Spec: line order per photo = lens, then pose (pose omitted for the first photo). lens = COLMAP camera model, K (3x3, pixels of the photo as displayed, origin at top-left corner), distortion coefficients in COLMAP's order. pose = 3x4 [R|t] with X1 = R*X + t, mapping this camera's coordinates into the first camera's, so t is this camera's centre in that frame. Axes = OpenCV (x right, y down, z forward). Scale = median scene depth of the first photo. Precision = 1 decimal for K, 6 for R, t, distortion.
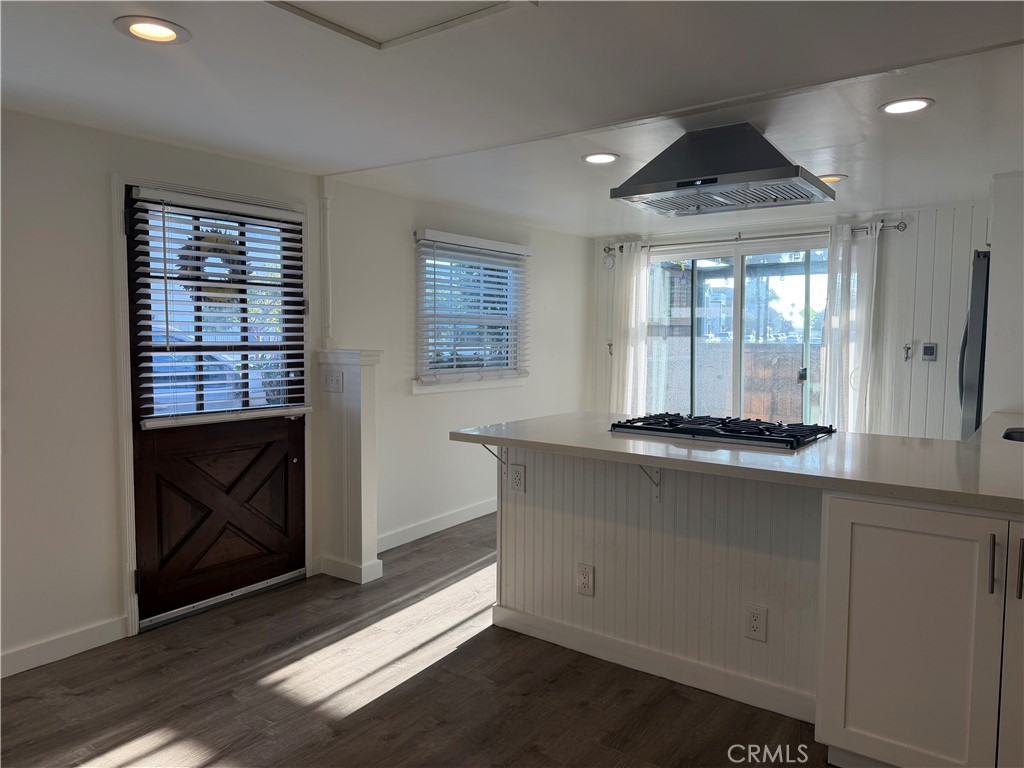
lens RADIAL K [[719.4, 0, 511.1], [0, 719.4, 381.3], [0, 0, 1]] dist [-0.001458, -0.009018]
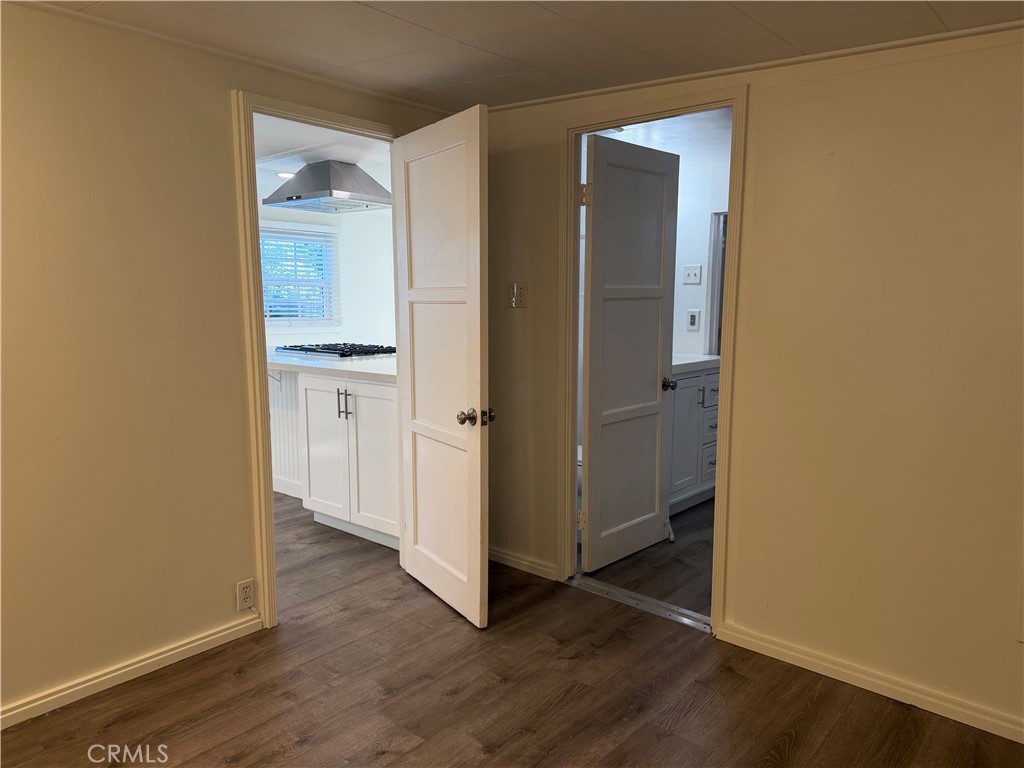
lens RADIAL K [[719.4, 0, 511.2], [0, 719.4, 388.8], [0, 0, 1]] dist [-0.001458, -0.009018]
pose [[0.997291, 0.005701, -0.073333, 0.813625], [-0.001360, 0.998250, 0.059113, 0.060221], [0.073542, -0.058853, 0.995554, -0.590130]]
